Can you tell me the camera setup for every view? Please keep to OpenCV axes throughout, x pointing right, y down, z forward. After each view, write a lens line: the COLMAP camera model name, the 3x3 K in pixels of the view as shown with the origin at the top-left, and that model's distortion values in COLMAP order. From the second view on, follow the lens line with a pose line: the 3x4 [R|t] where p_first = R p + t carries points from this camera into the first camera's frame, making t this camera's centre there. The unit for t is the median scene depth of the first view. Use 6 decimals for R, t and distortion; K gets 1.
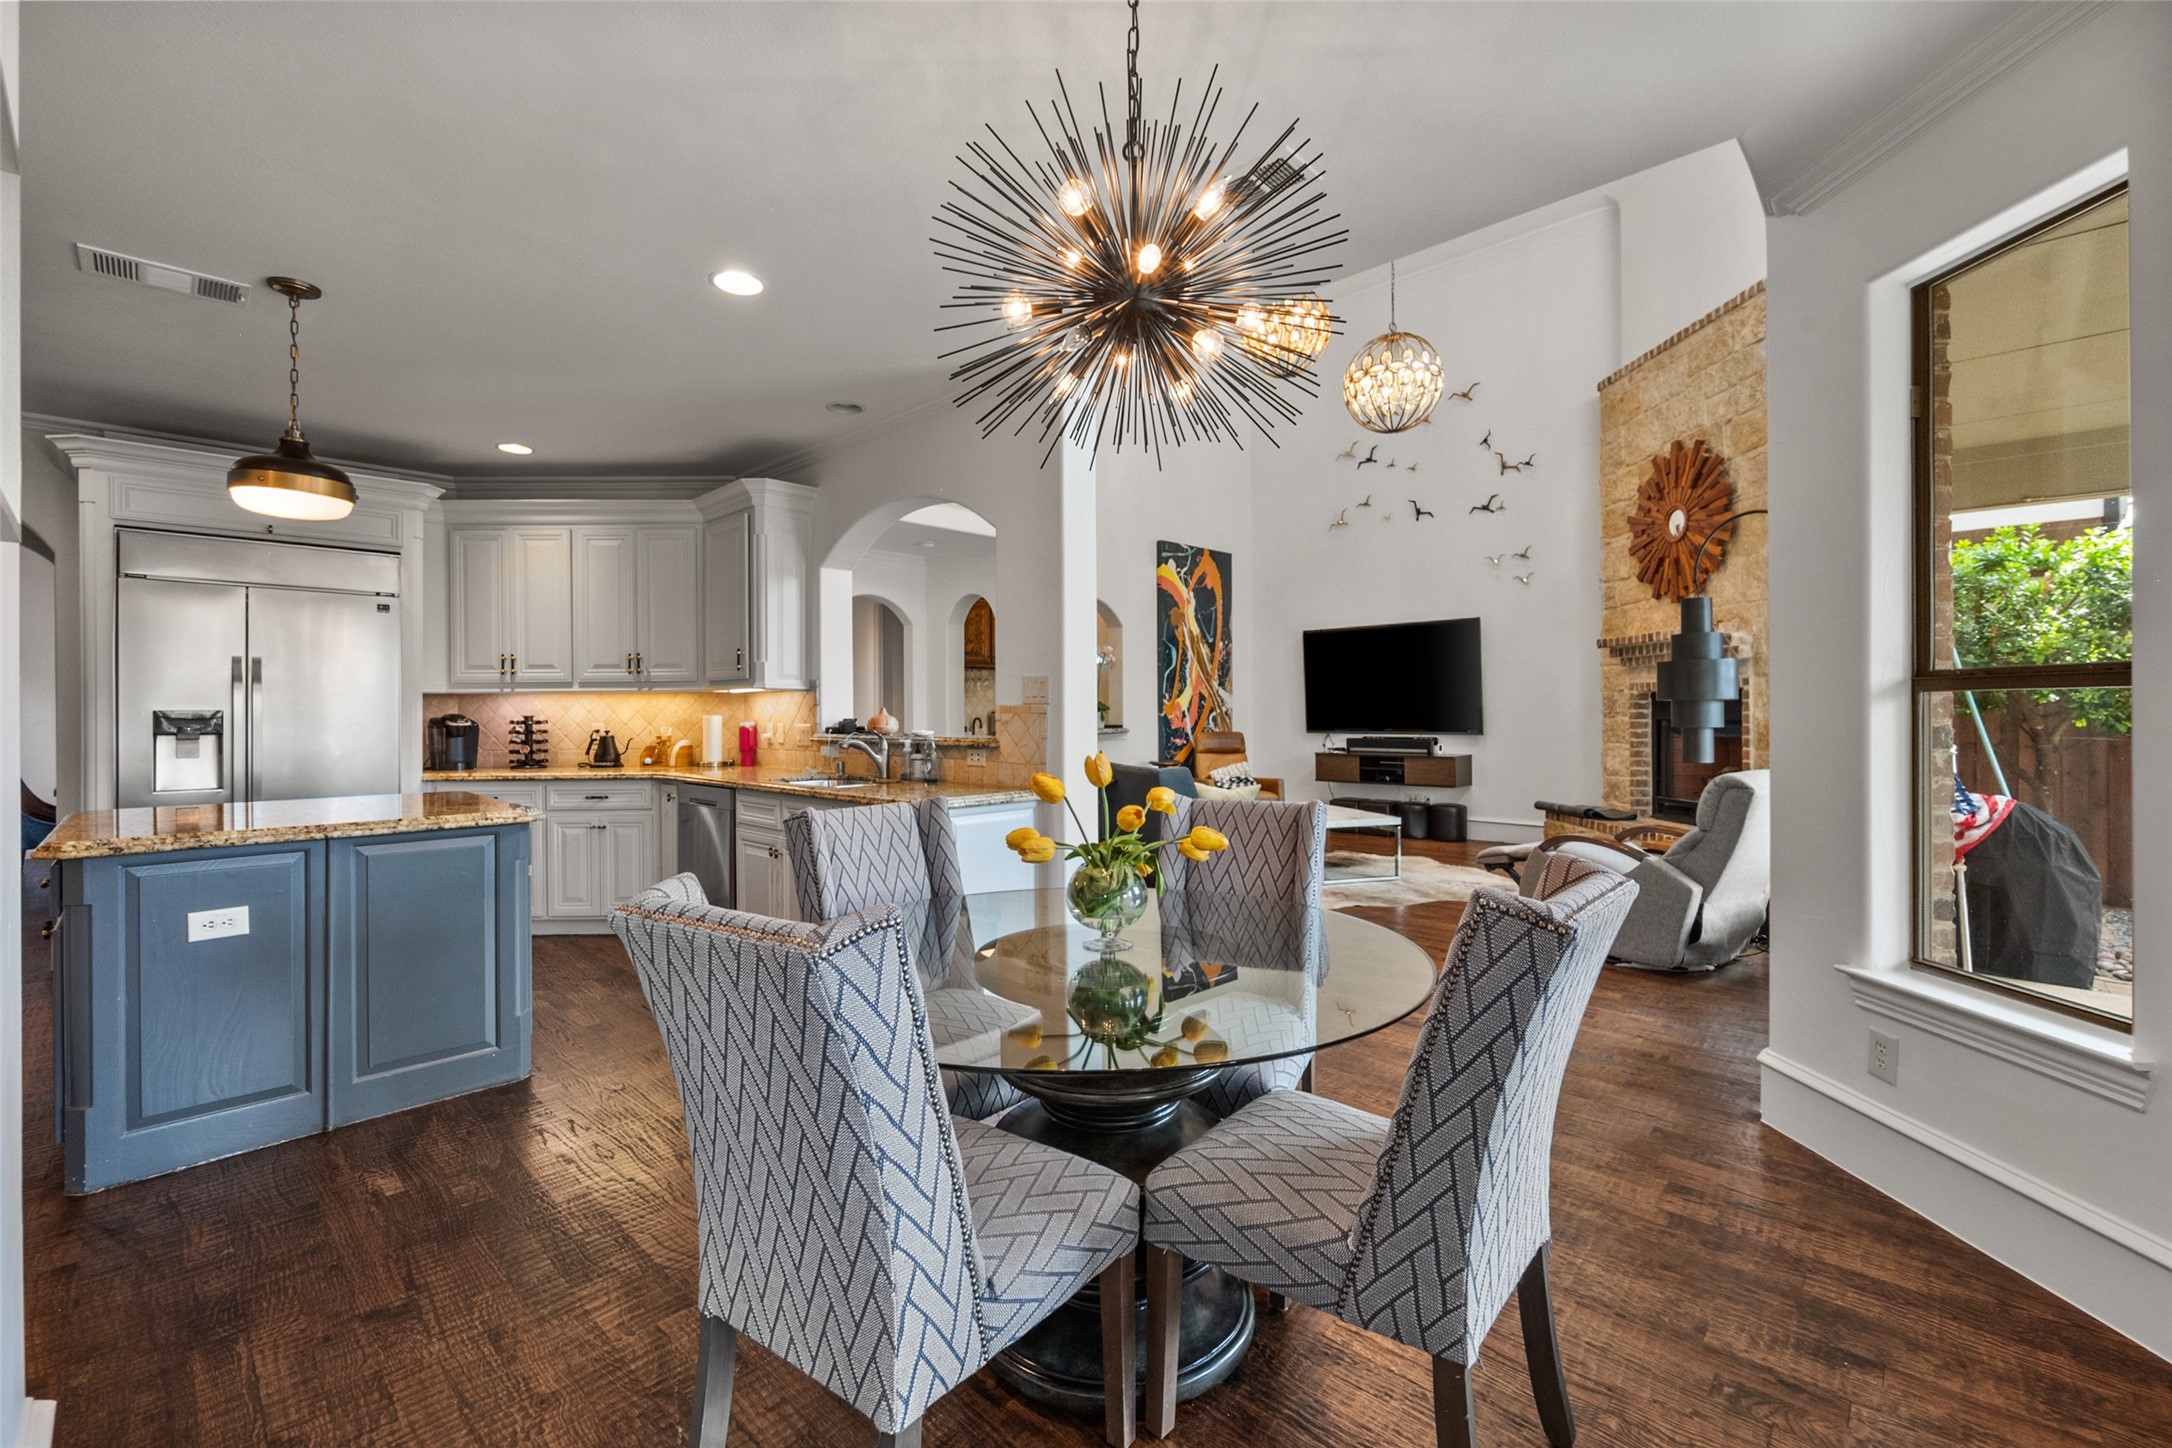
lens RADIAL K [[933.1, 0, 1080.2], [0, 933.1, 709.0], [0, 0, 1]] dist [-0.000090, -0.000493]
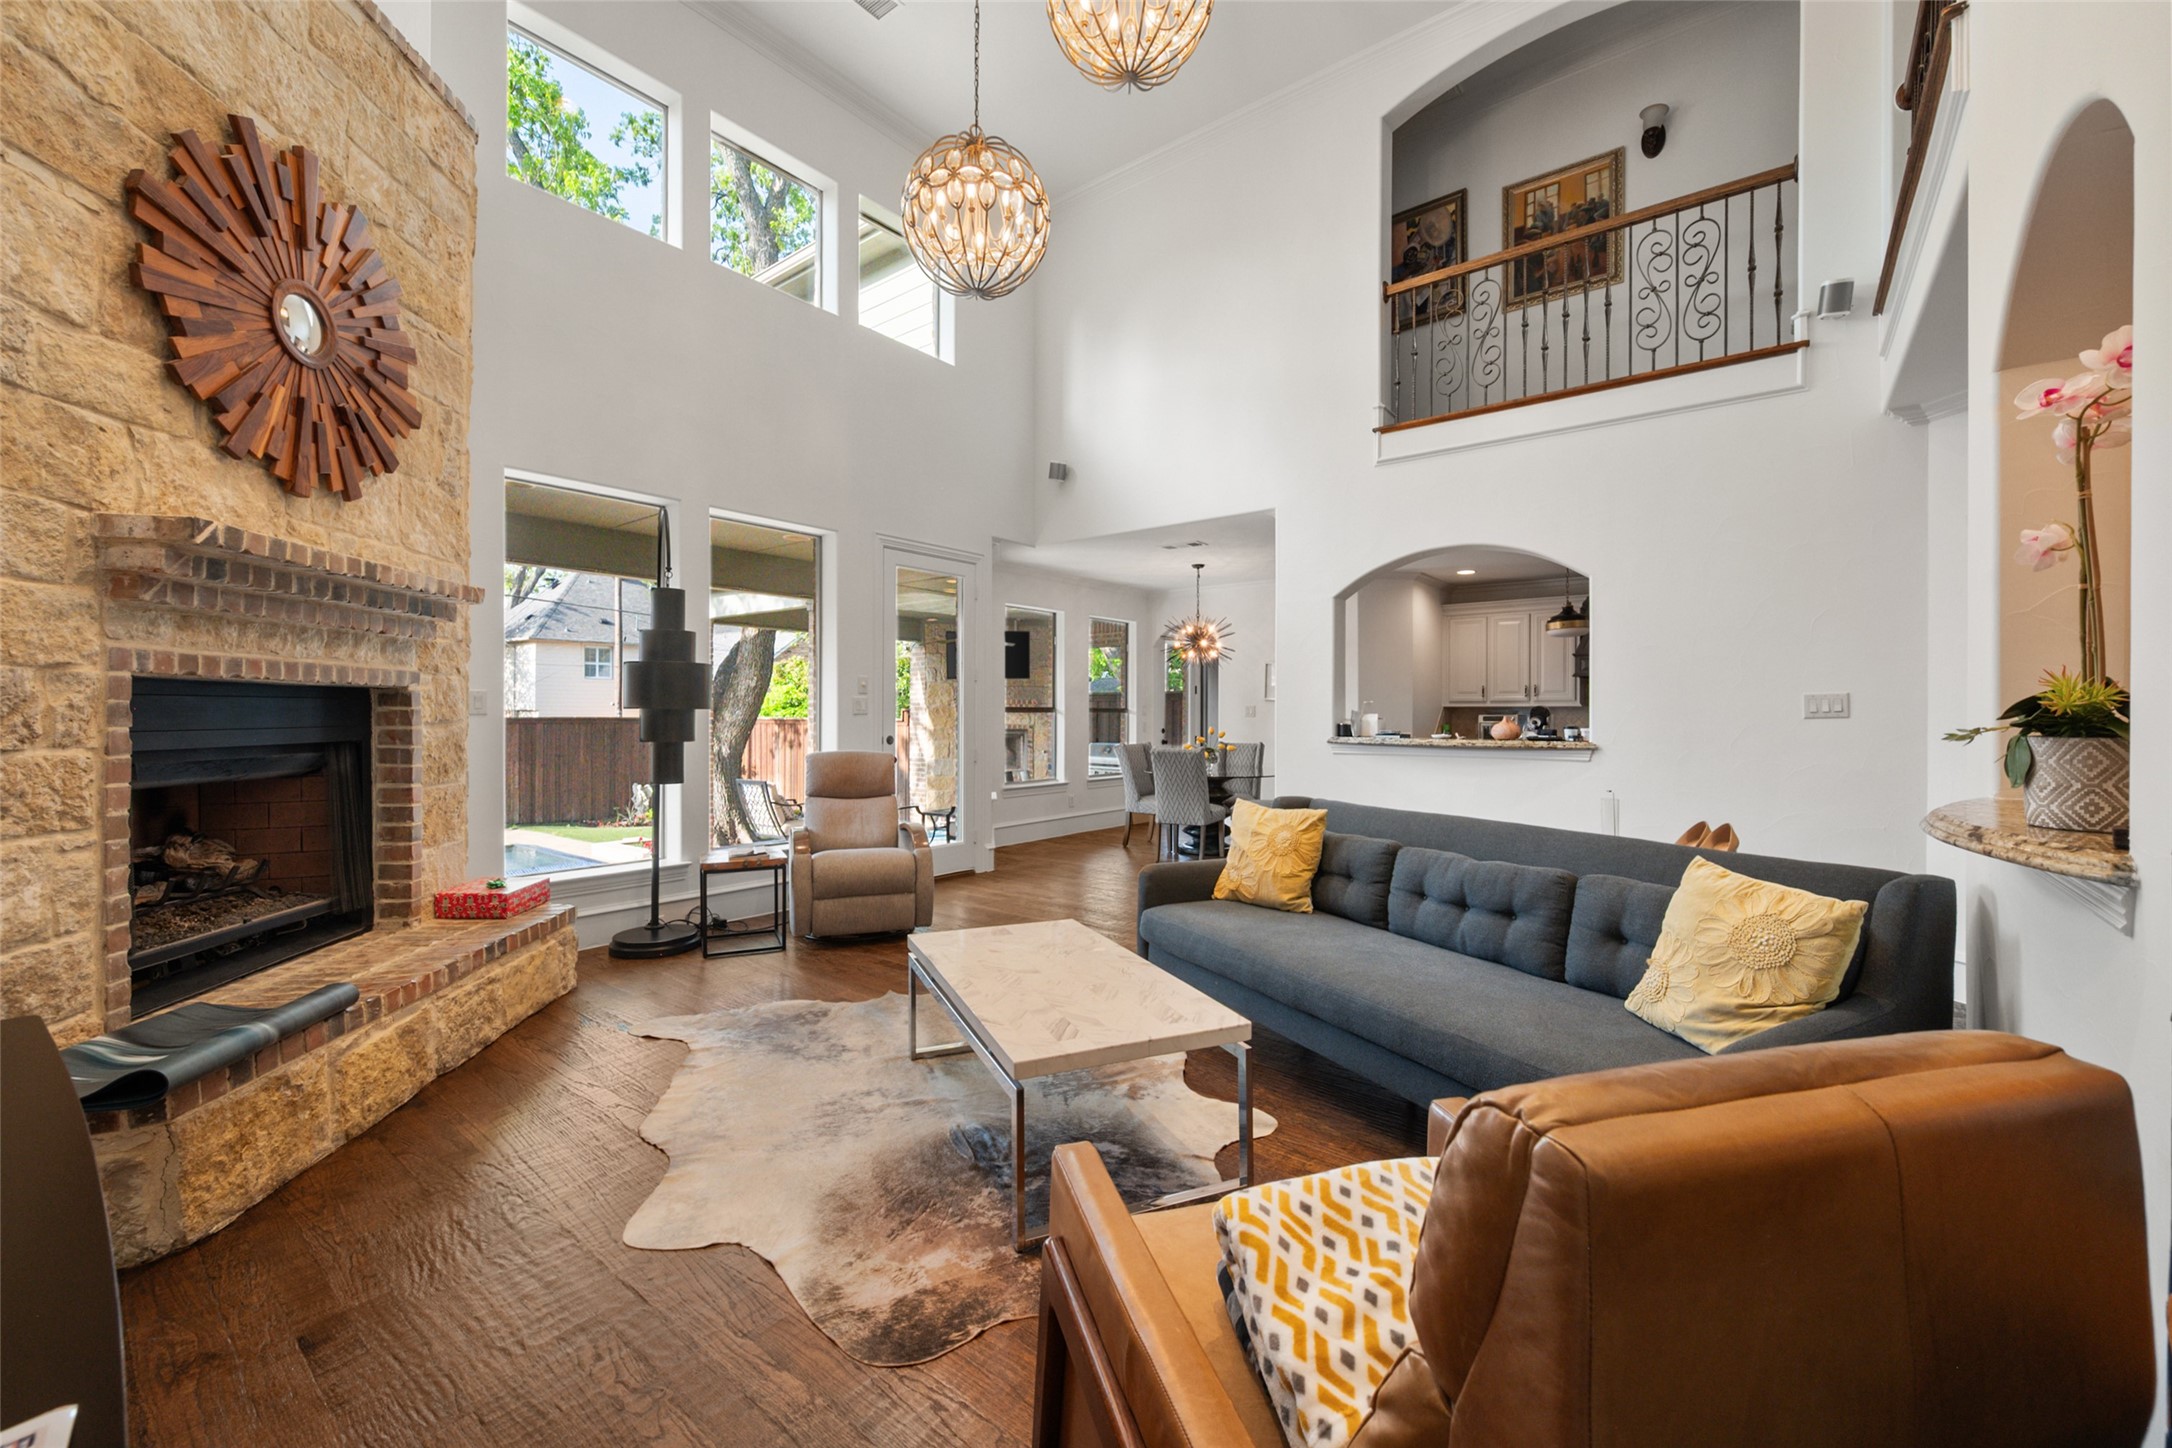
lens RADIAL K [[858.7, 0, 1088.4], [0, 858.7, 718.9], [0, 0, 1]] dist [0.000755, 0.000035]
pose [[-0.995863, 0.009435, -0.090374, 0.325439], [0.009207, 0.999953, 0.002935, 0.000364], [0.090397, 0.002090, -0.995904, 1.661462]]
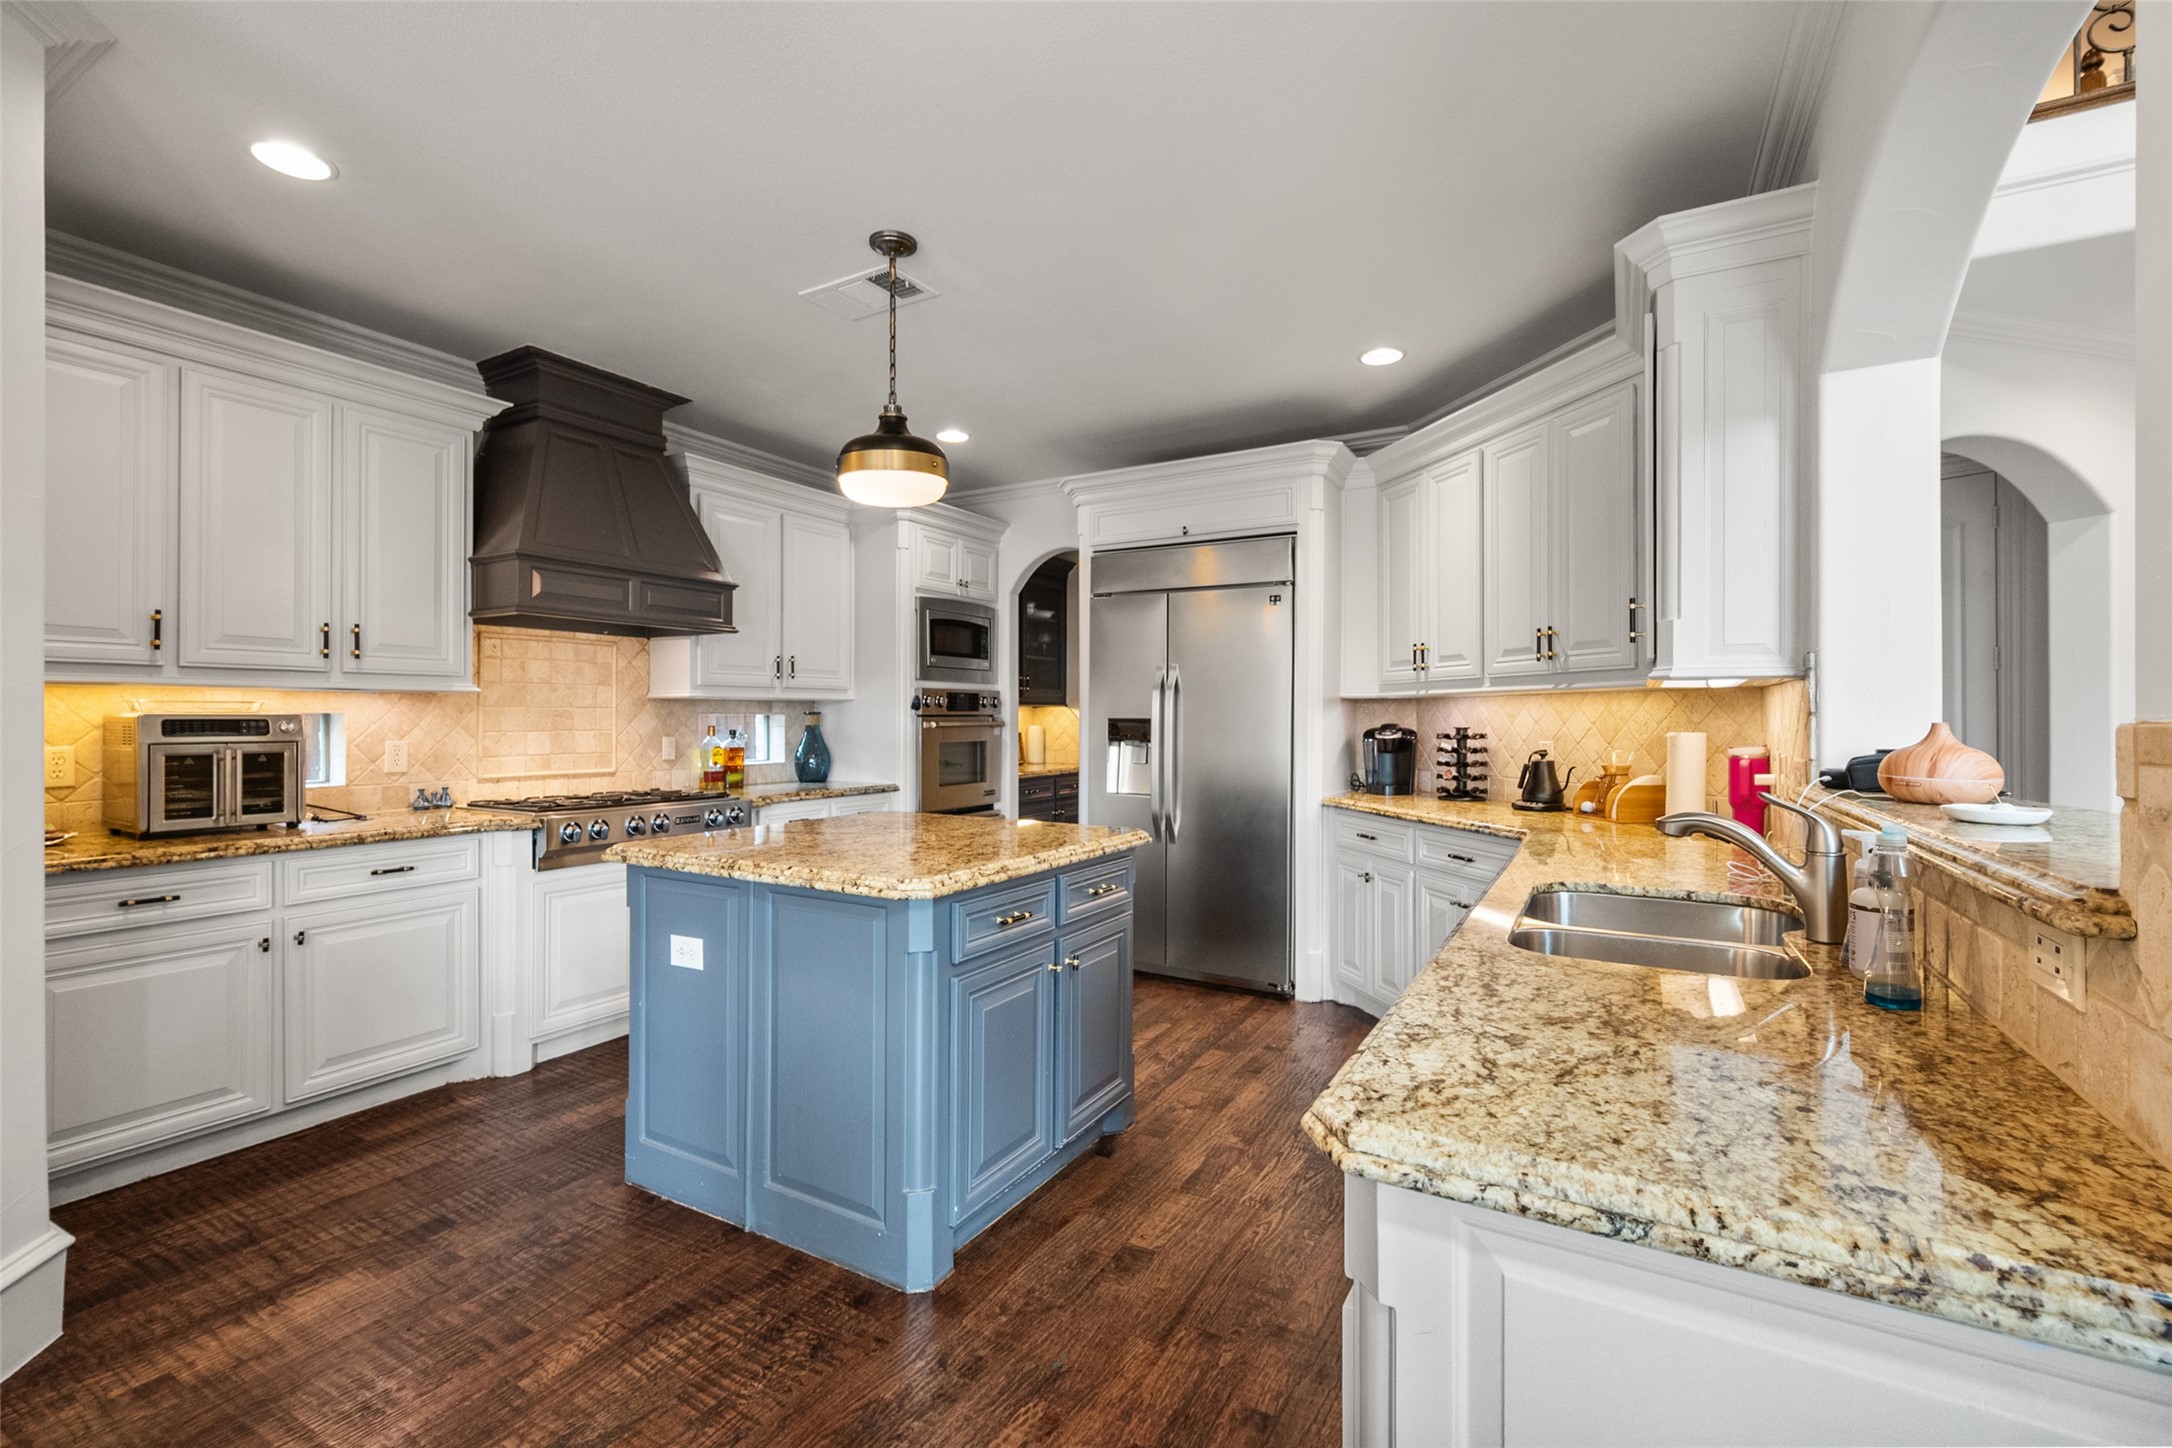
lens RADIAL K [[933.1, 0, 1083.5], [0, 933.1, 723.5], [0, 0, 1]] dist [-0.000090, -0.000493]
pose [[0.243223, 0.012098, -0.969895, 0.034883], [0.000737, 0.999920, 0.012657, -0.004843], [0.969970, -0.003793, 0.243195, 0.539077]]
